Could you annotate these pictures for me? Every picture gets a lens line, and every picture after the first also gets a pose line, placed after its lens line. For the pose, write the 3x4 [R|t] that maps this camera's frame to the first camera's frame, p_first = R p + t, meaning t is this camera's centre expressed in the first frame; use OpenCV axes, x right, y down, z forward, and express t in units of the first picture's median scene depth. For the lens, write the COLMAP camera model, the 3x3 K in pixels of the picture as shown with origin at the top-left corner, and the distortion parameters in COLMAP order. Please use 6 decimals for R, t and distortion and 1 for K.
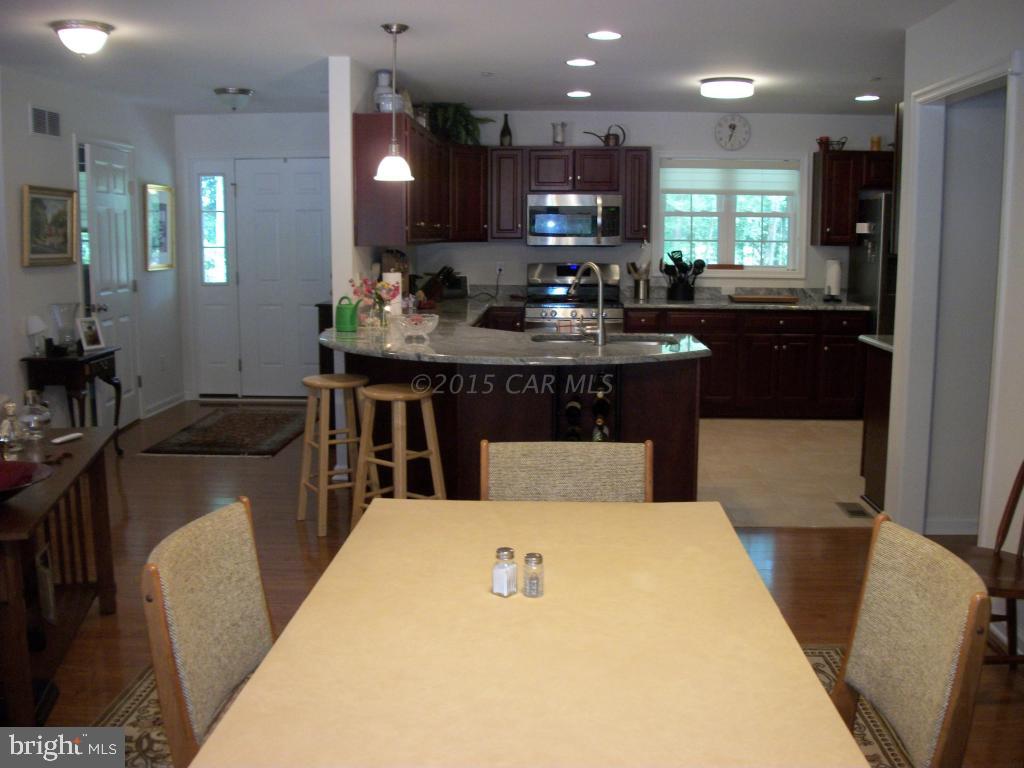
lens RADIAL K [[976.7, 0, 525.2], [0, 976.7, 378.4], [0, 0, 1]] dist [-0.134454, 0.042343]
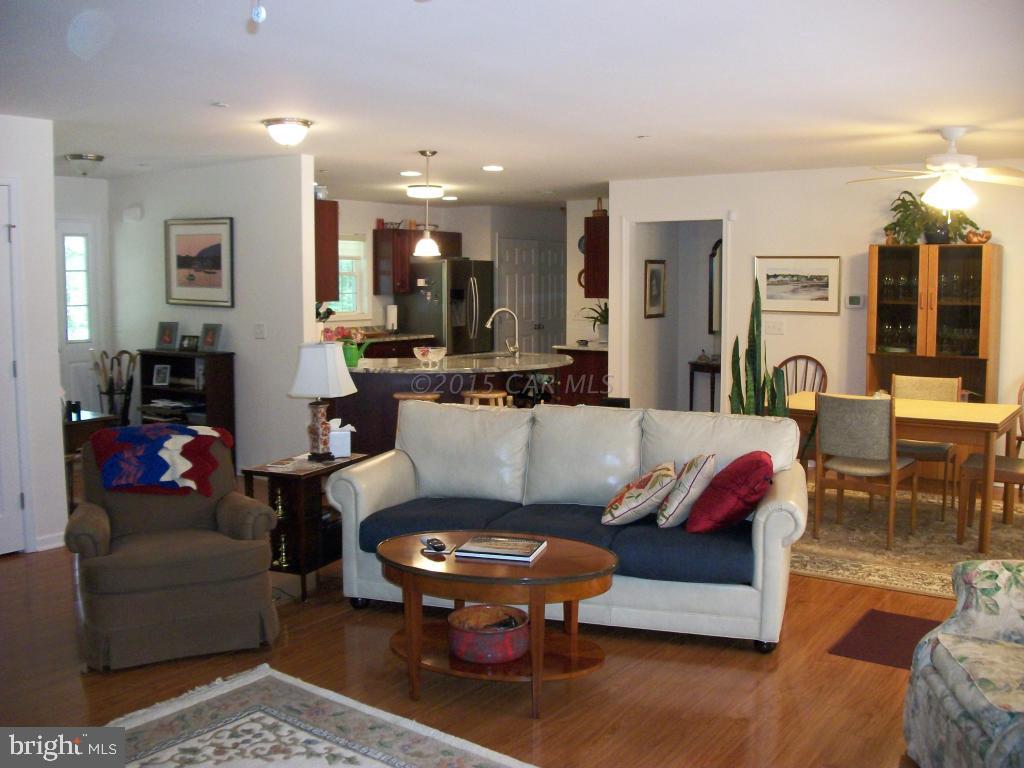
lens RADIAL K [[968.1, 0, 512.0], [0, 968.1, 384.0], [0, 0, 1]] dist [-0.155893, 0.000103]
pose [[0.562661, -0.087104, 0.822086, -0.766943], [0.122013, 0.992293, 0.021629, -0.016452], [-0.817634, 0.088136, 0.568952, 0.052775]]
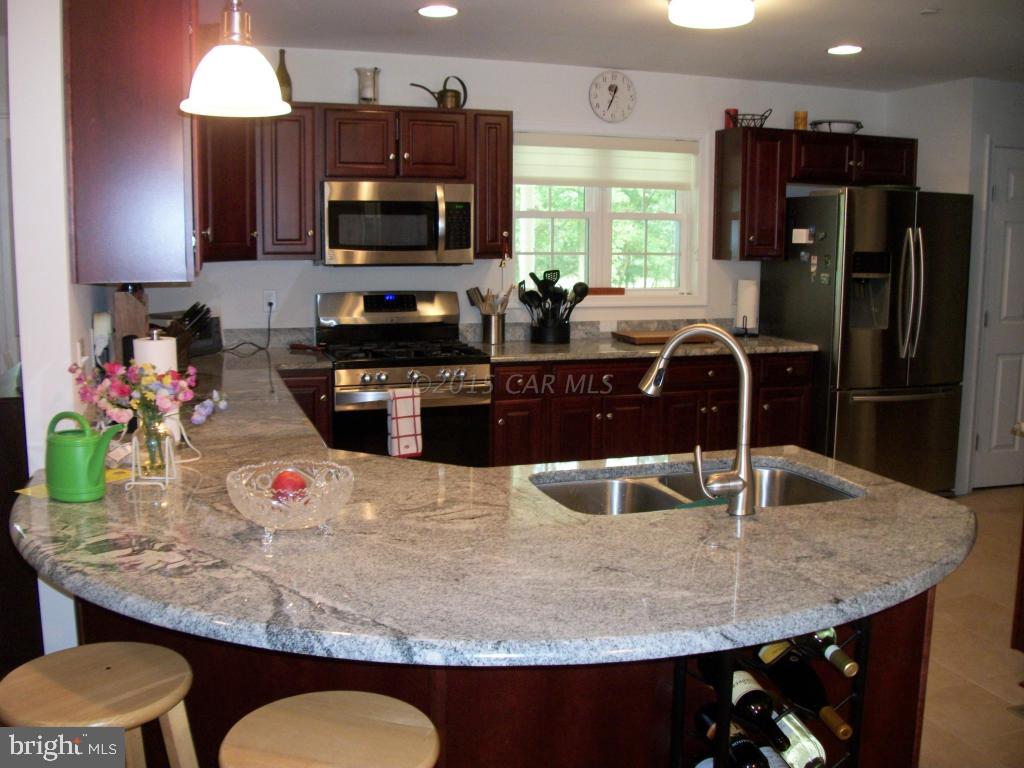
lens RADIAL K [[976.7, 0, 525.2], [0, 976.7, 378.4], [0, 0, 1]] dist [-0.134454, 0.042343]
pose [[0.929939, -0.049541, 0.364362, -0.105220], [0.049078, 0.998739, 0.010537, -0.064982], [-0.364424, 0.008083, 0.931198, 0.383772]]
